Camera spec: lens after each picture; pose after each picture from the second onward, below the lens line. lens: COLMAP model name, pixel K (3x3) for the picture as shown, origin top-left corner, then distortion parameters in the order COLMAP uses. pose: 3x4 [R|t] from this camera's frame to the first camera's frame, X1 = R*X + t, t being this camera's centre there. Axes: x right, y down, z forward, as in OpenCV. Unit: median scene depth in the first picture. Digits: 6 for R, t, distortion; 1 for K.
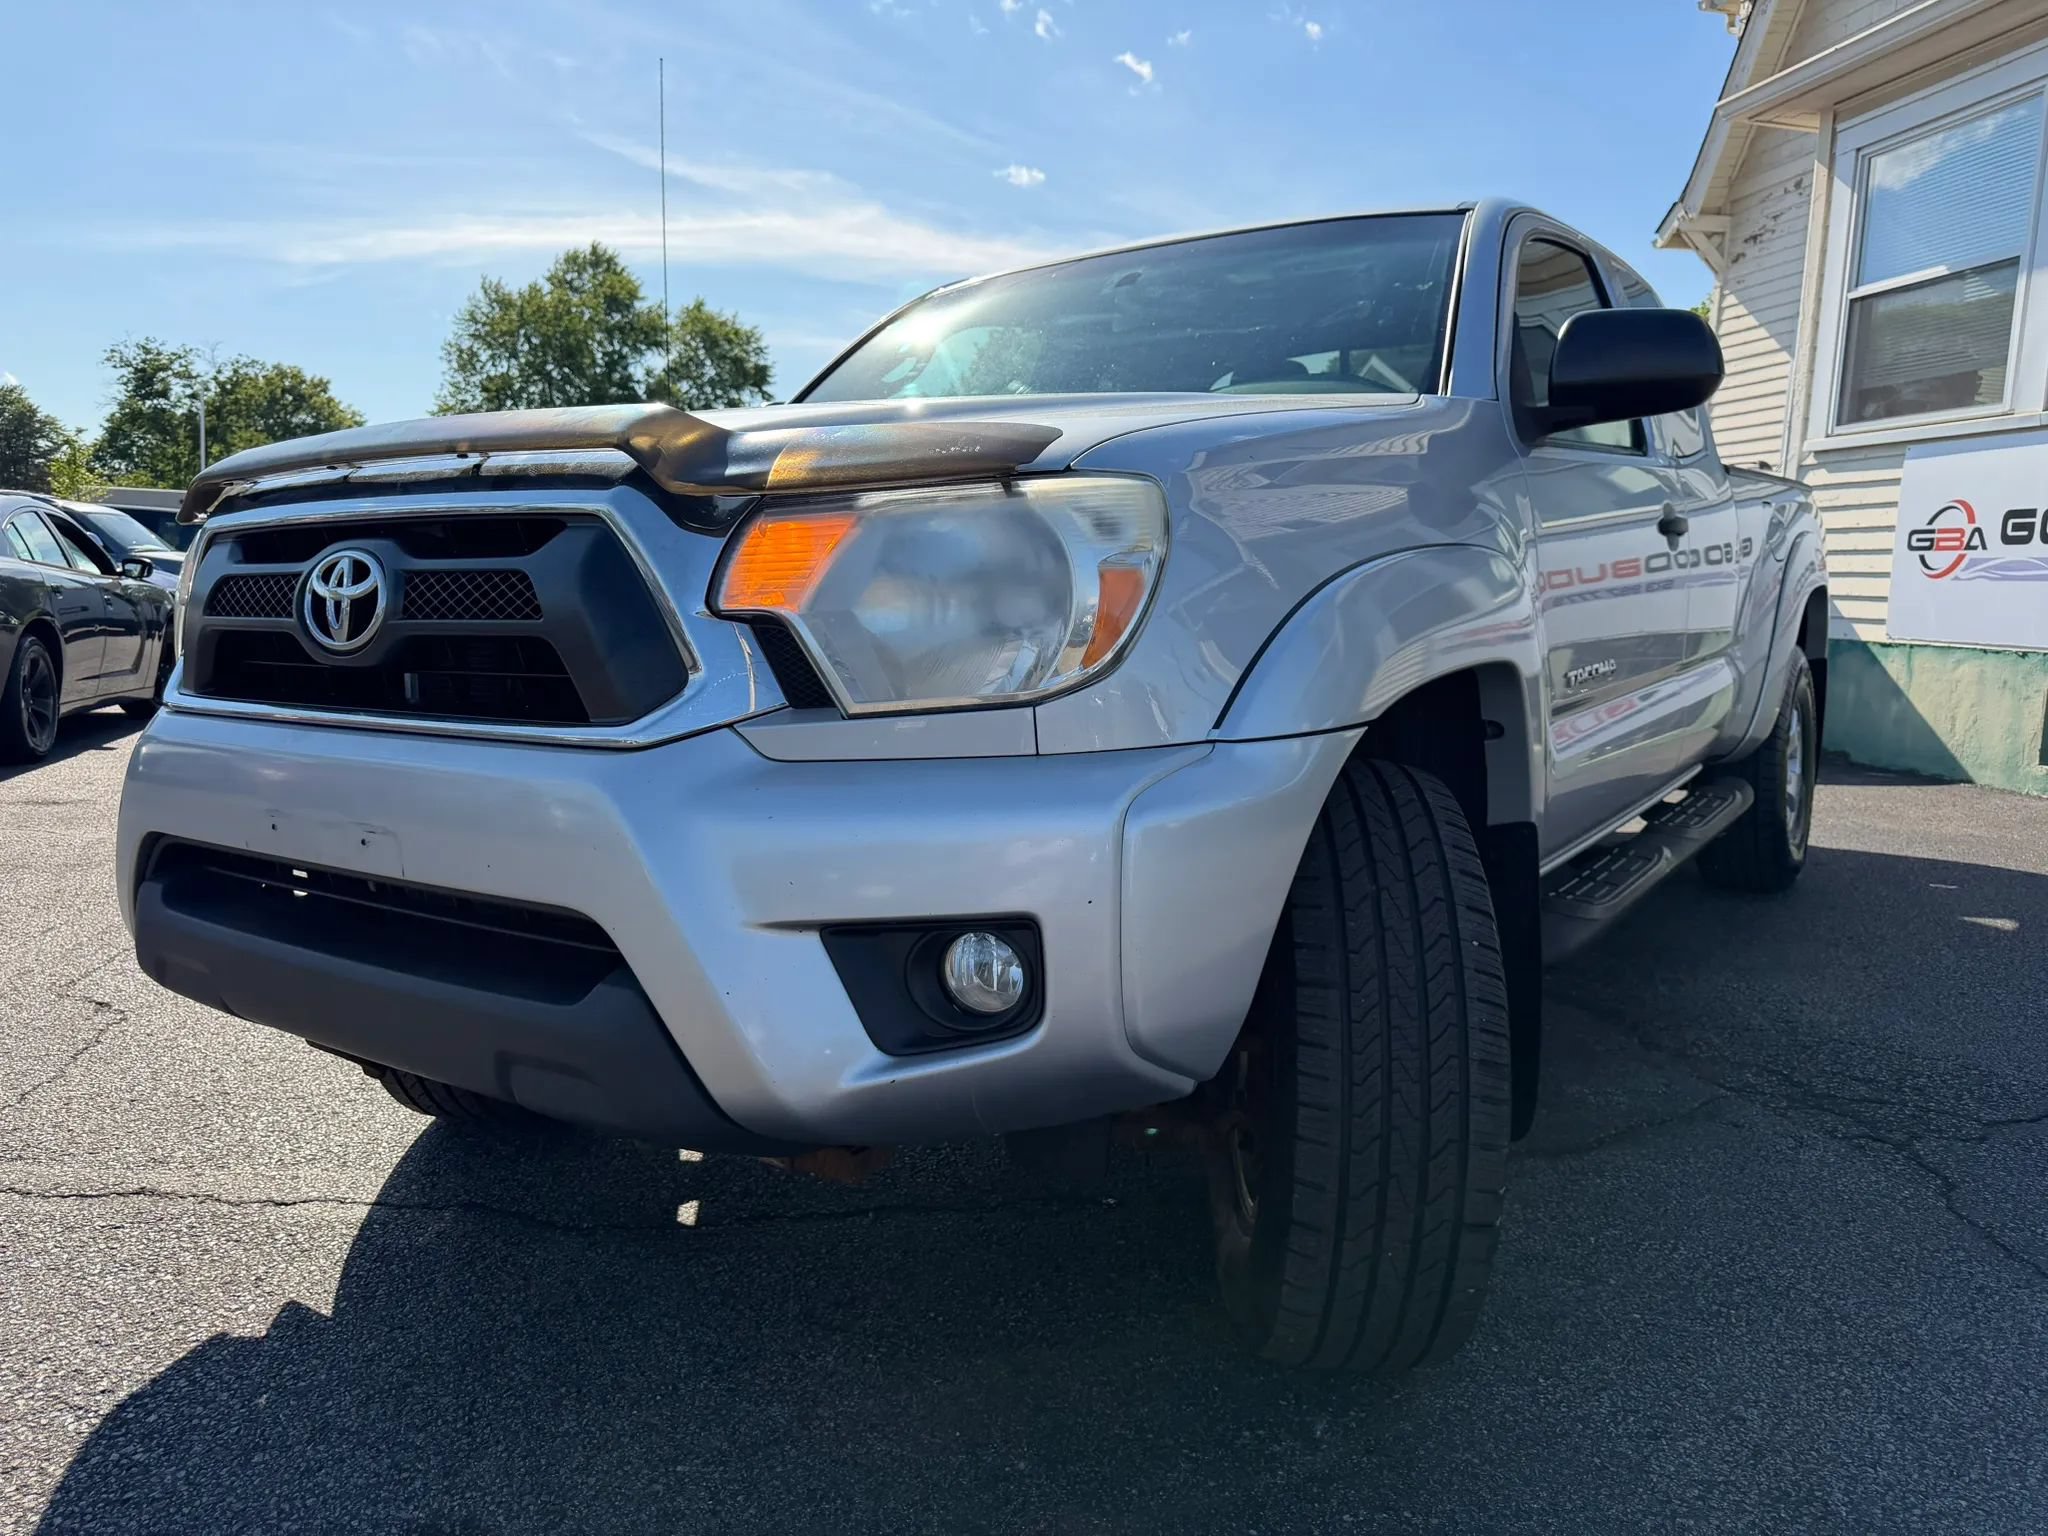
lens RADIAL K [[1469.6, 0, 1030.6], [0, 1469.6, 769.0], [0, 0, 1]] dist [-0.006897, 0.000907]
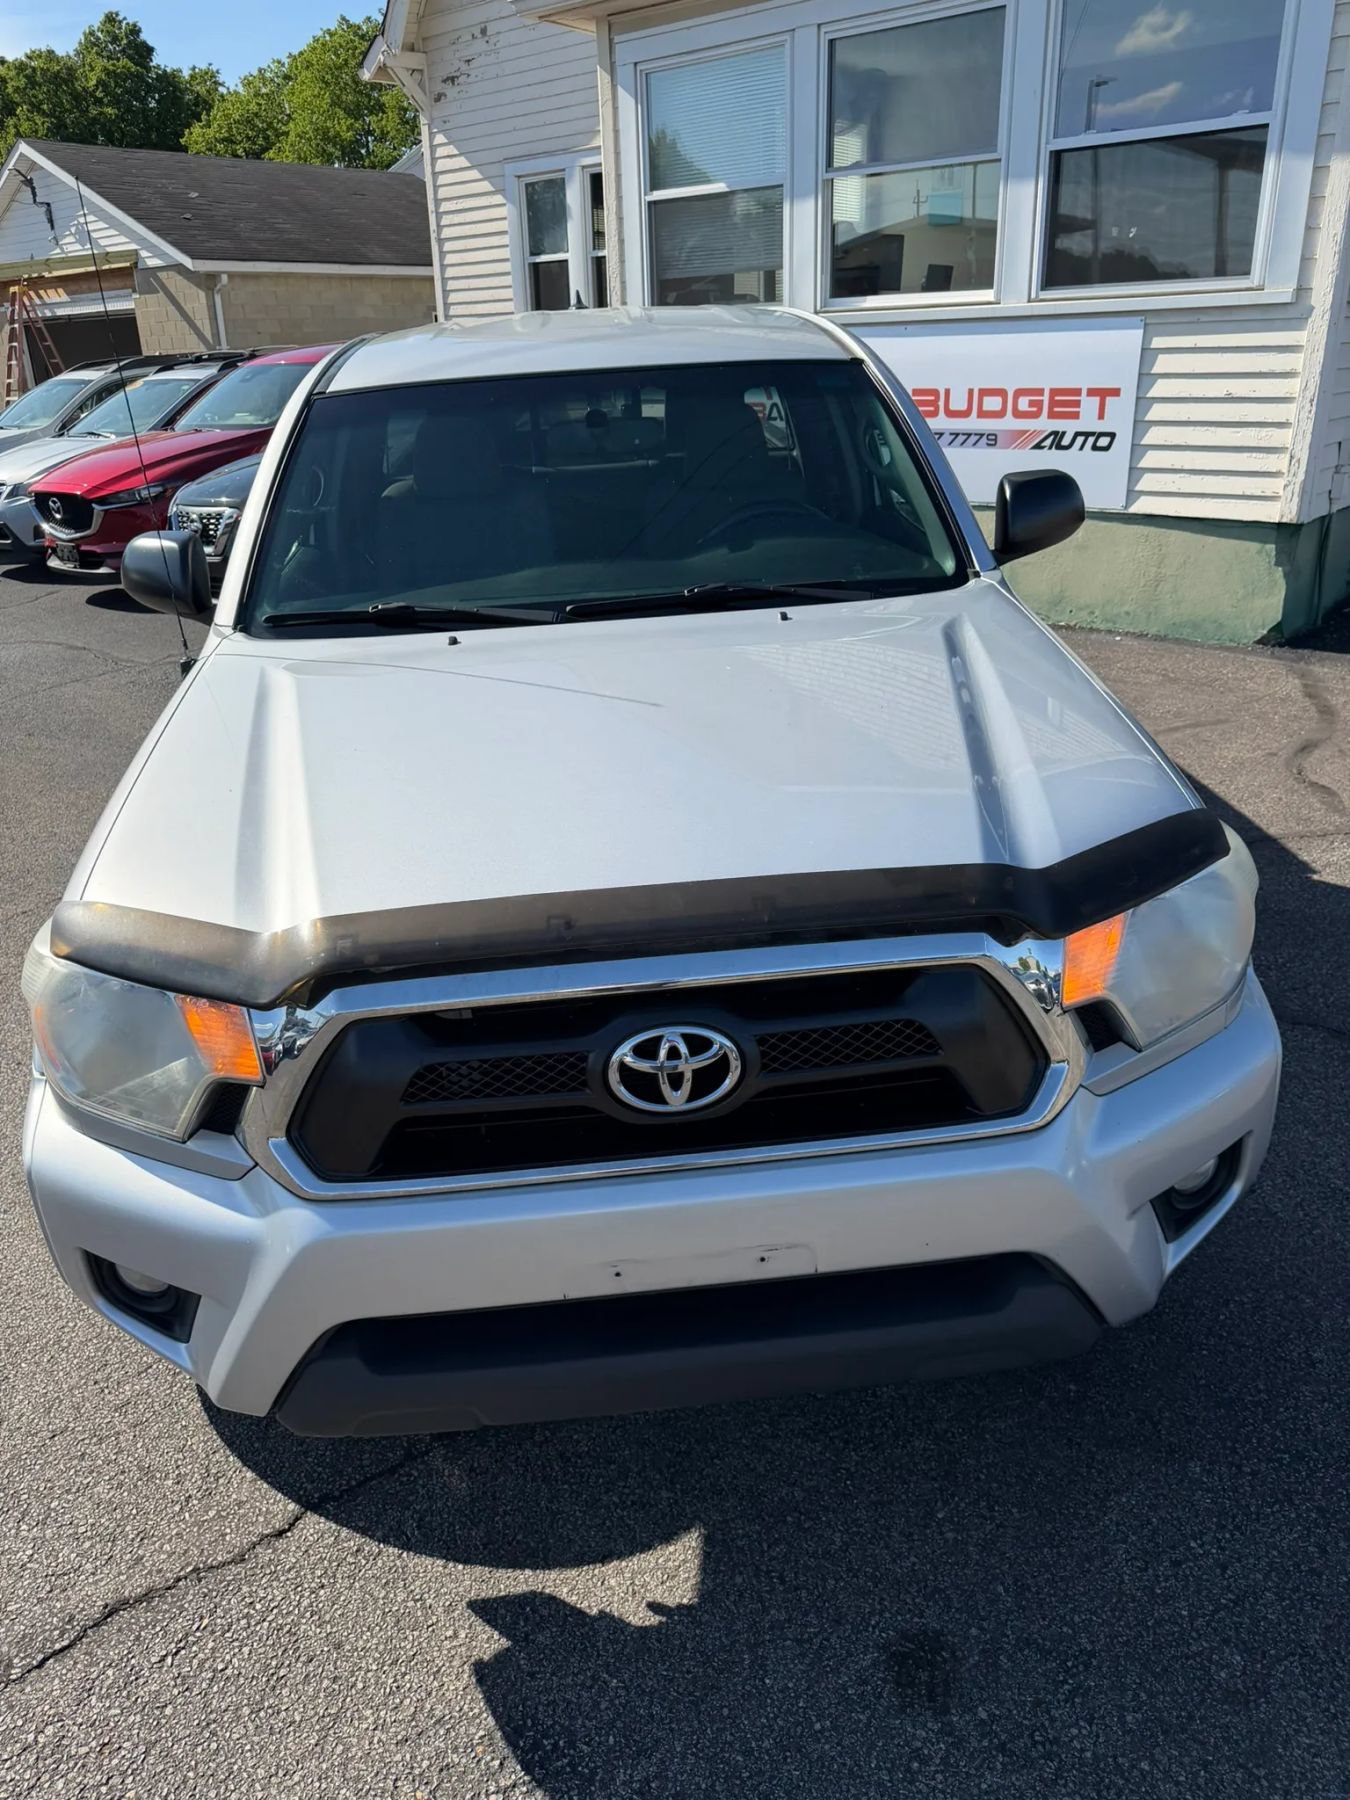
lens RADIAL K [[1278.1, 0, 674.8], [0, 1278.1, 888.1], [0, 0, 1]] dist [0.002432, -0.003274]
pose [[0.766562, -0.308303, 0.563322, -0.542755], [0.142365, 0.936976, 0.319074, -0.305527], [-0.626191, -0.164392, 0.762142, 0.175318]]
